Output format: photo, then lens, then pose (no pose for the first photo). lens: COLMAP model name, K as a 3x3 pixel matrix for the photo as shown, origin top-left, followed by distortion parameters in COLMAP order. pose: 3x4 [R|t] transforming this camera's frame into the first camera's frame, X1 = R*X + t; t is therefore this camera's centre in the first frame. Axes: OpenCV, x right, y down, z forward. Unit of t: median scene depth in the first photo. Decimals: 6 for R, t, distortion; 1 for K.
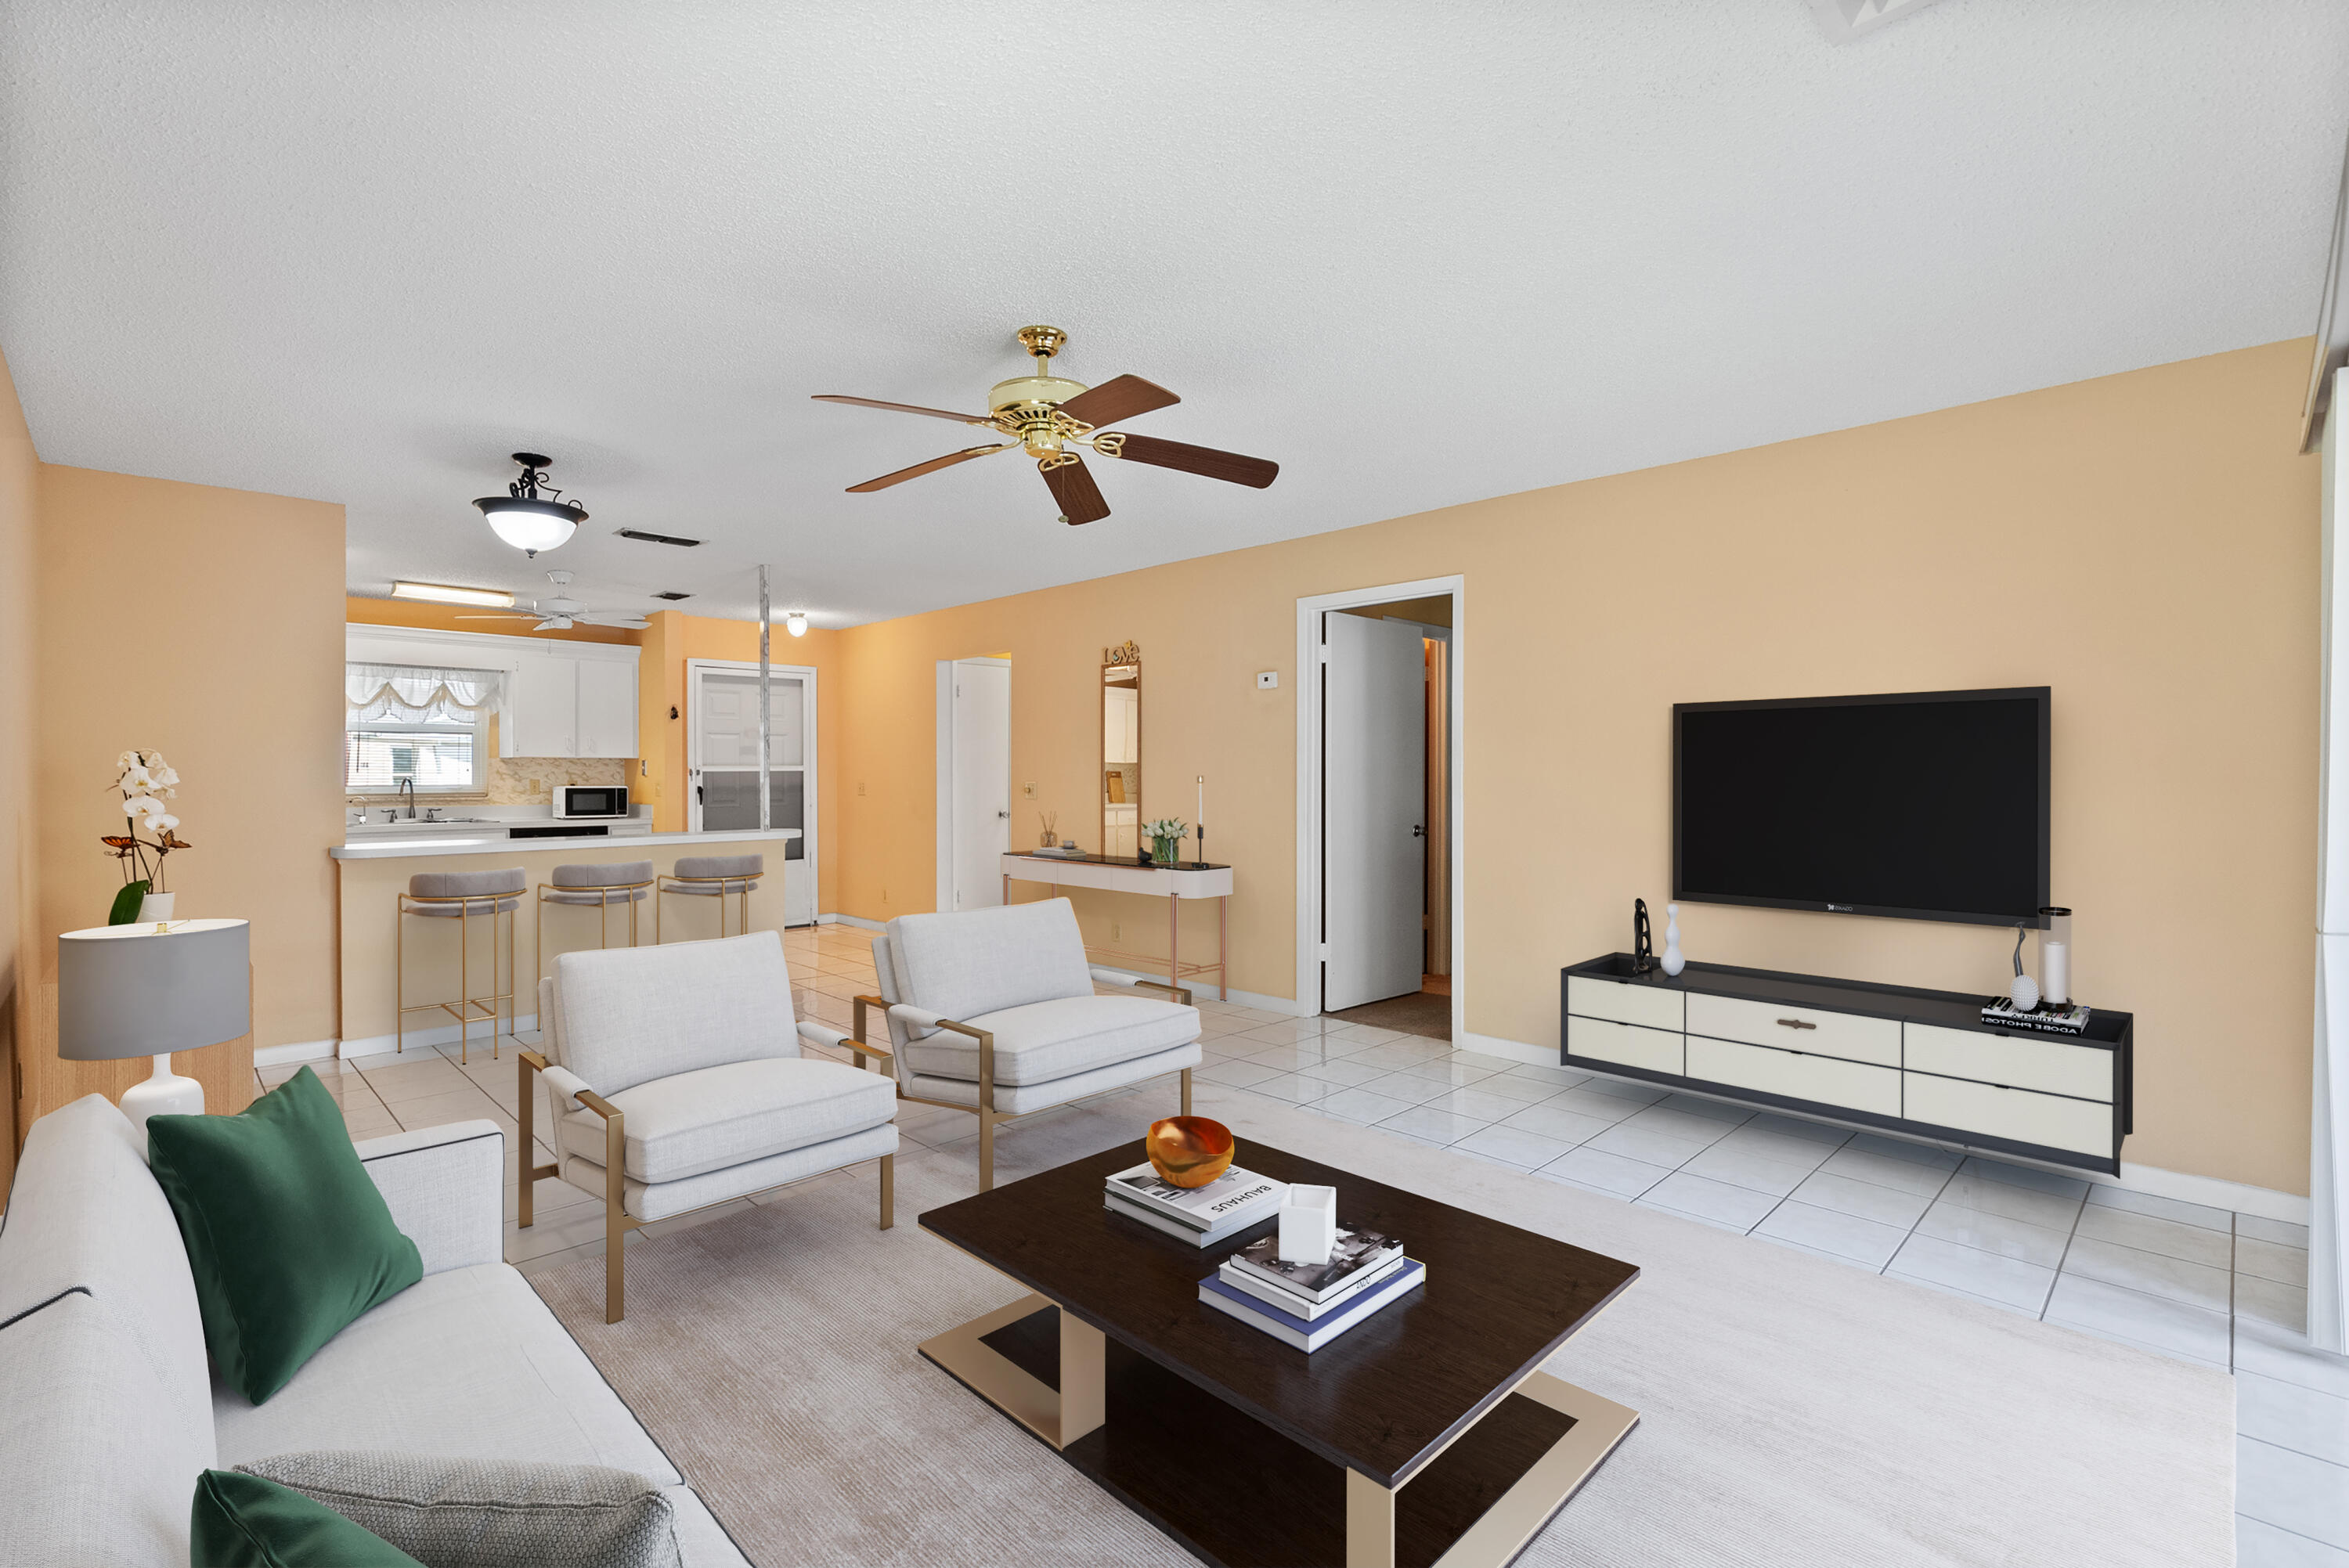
lens RADIAL K [[1069.7, 0, 1169.7], [0, 1069.7, 770.3], [0, 0, 1]] dist [0.000280, 0.000242]
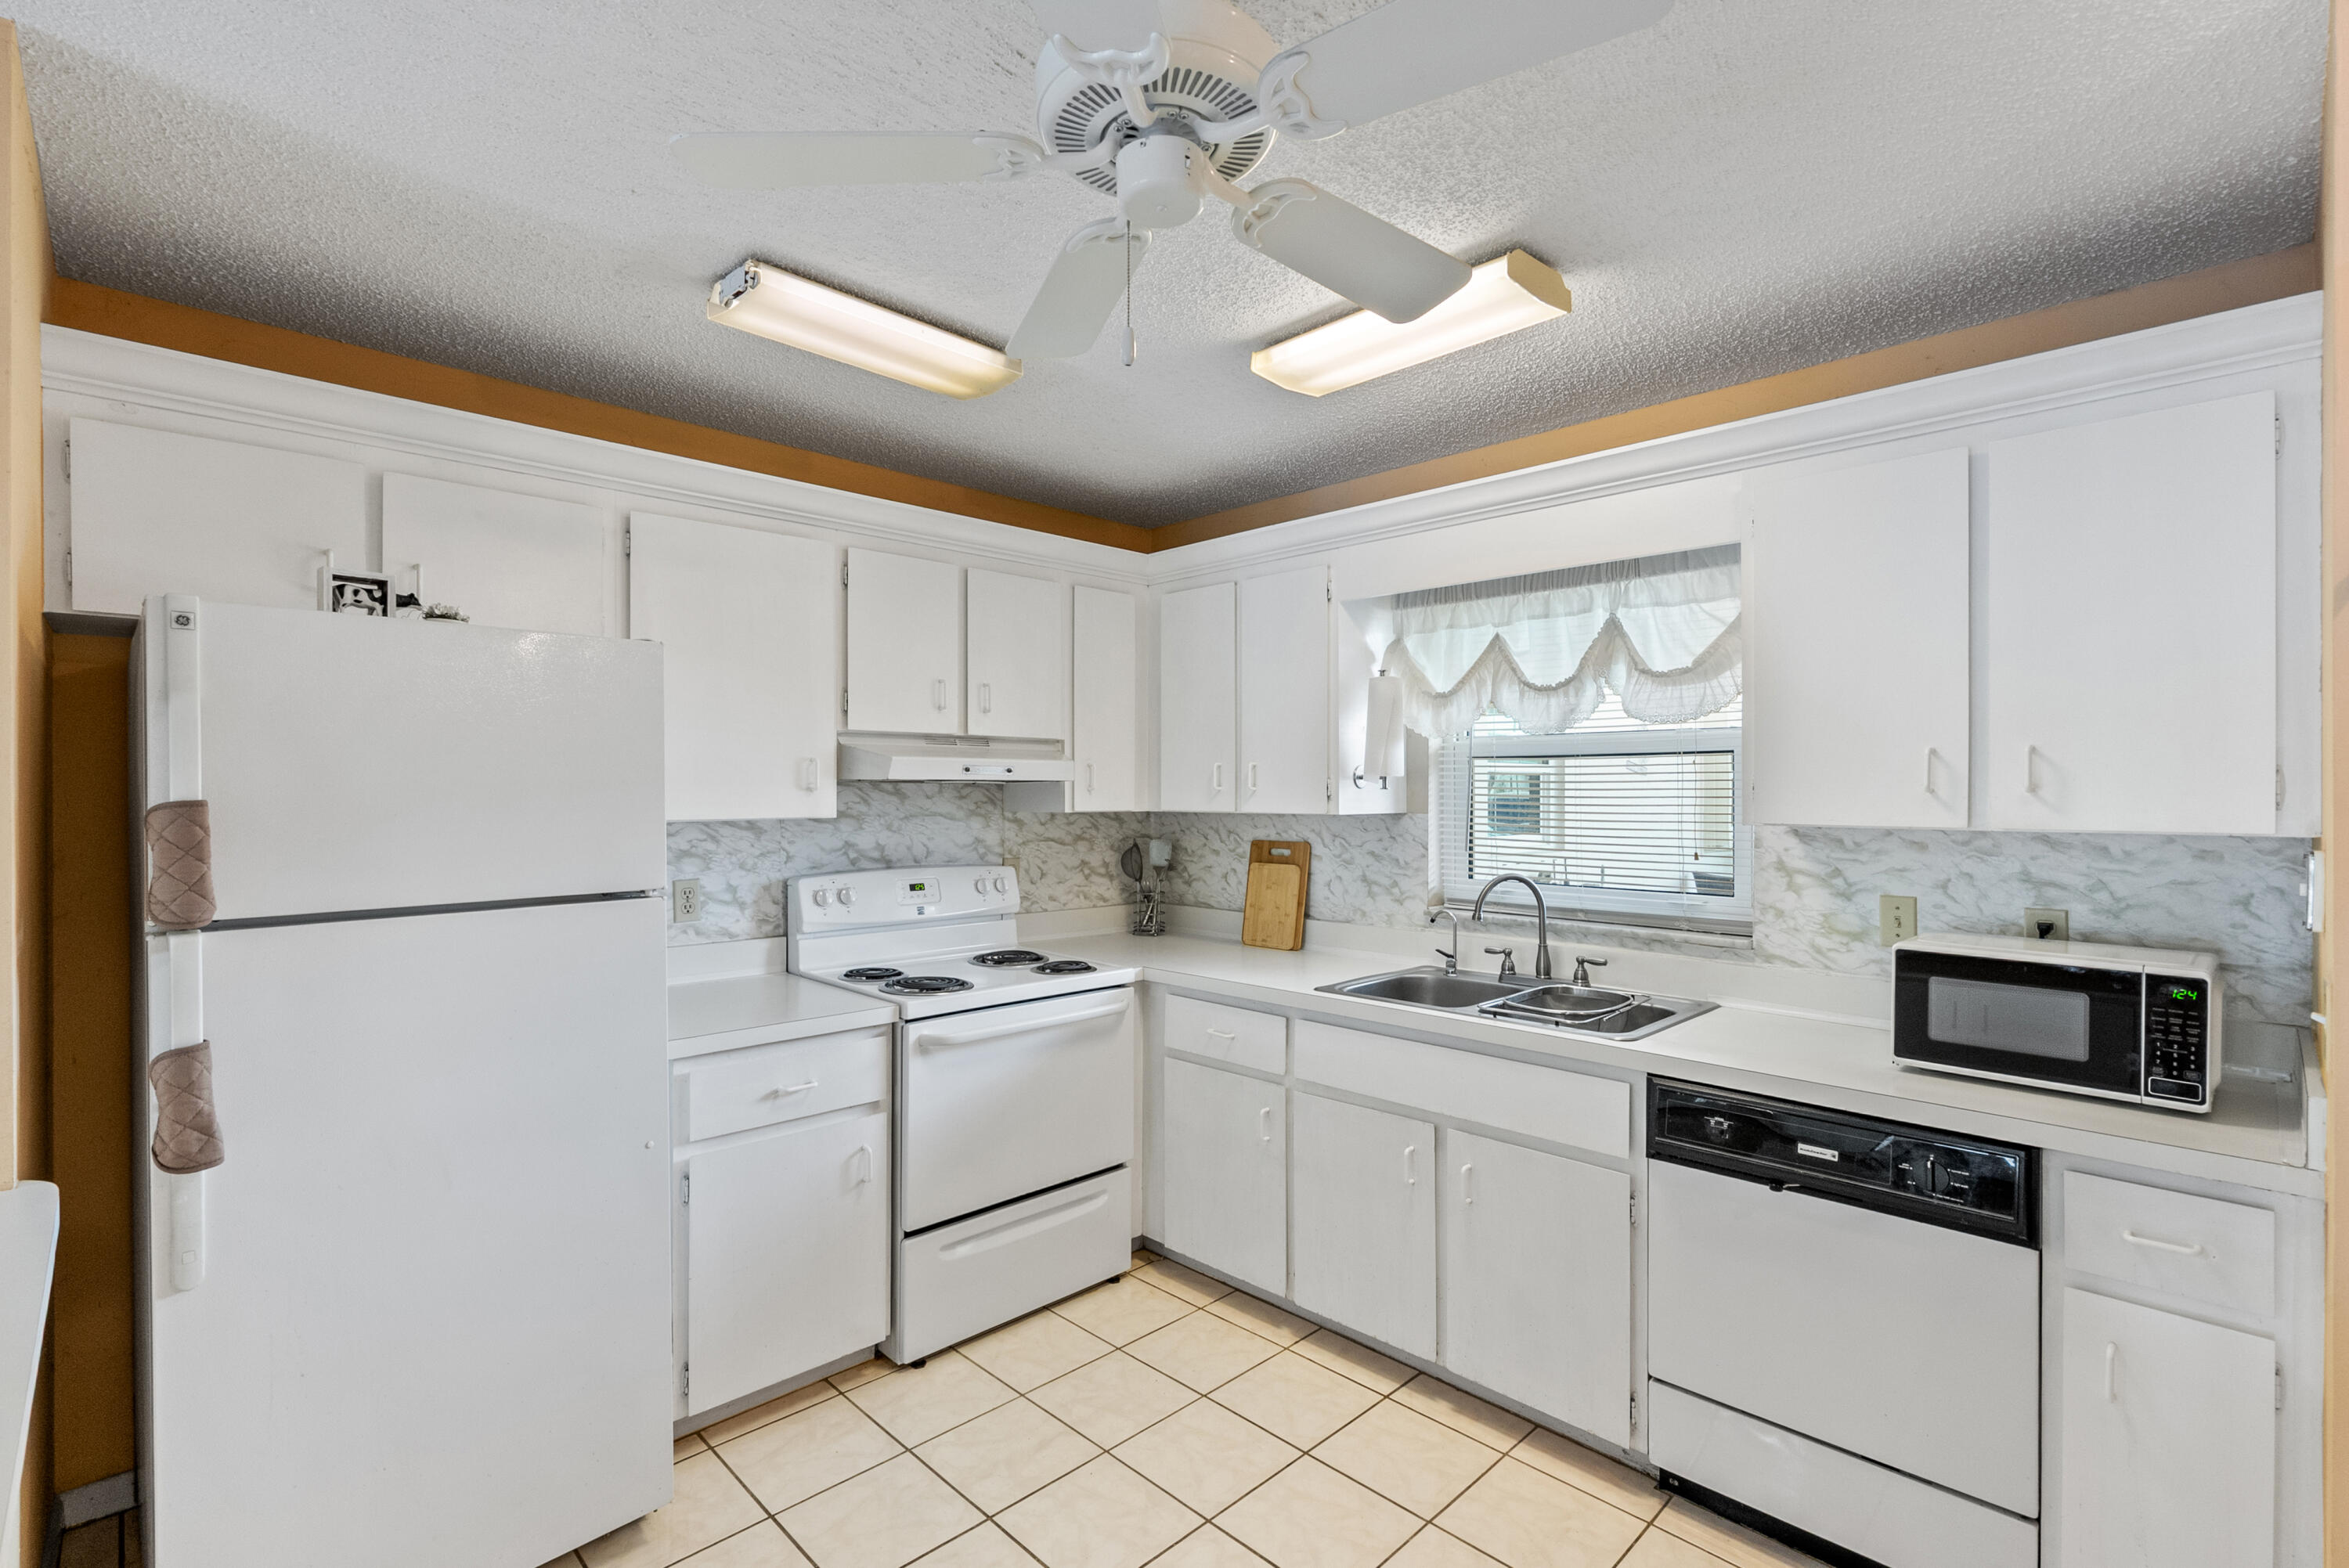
lens RADIAL K [[1068.2, 0, 1165.6], [0, 1068.2, 790.3], [0, 0, 1]] dist [0.001202, 0.000566]
pose [[-0.001420, 0.000879, -0.999999, -0.300900], [0.000181, 1.000000, 0.000879, -0.021785], [0.999999, -0.000180, -0.001420, 0.811581]]
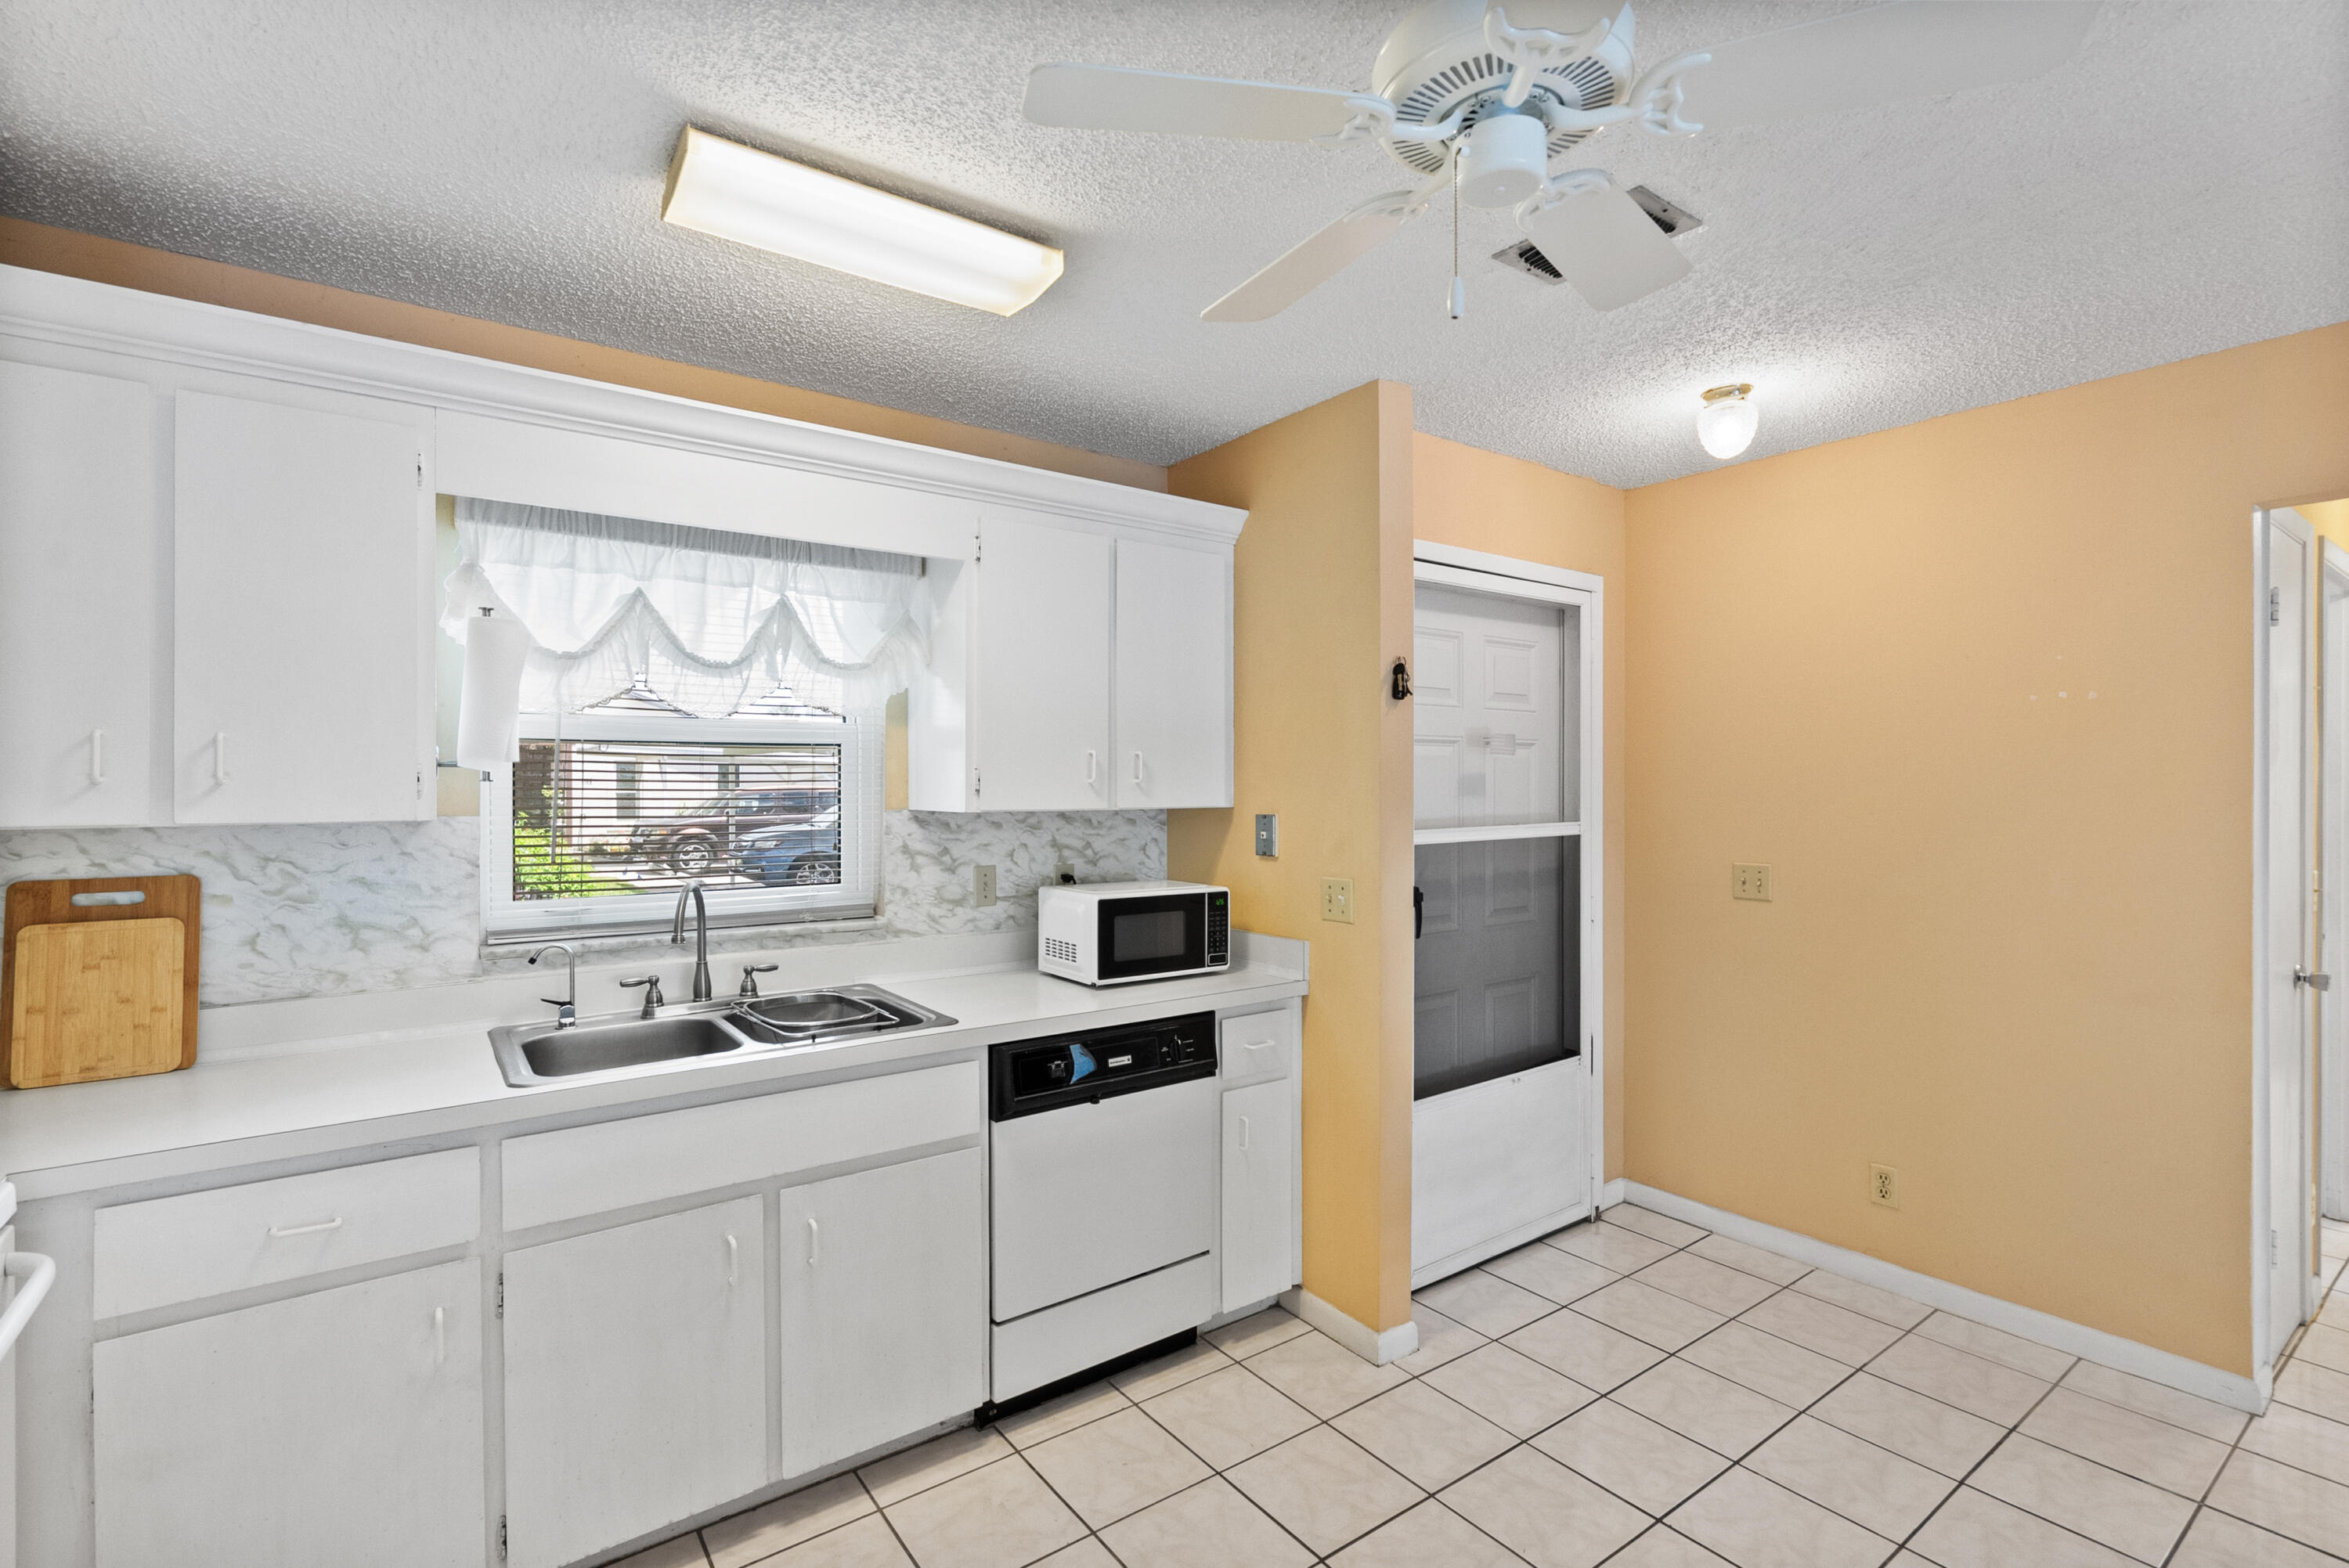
lens RADIAL K [[1066.8, 0, 1177.8], [0, 1066.8, 780.5], [0, 0, 1]] dist [-0.000142, 0.000531]
pose [[0.989852, -0.000175, -0.142103, -0.482930], [0.000203, 1.000000, 0.000187, -0.022039], [0.142103, -0.000214, 0.989852, 0.649839]]
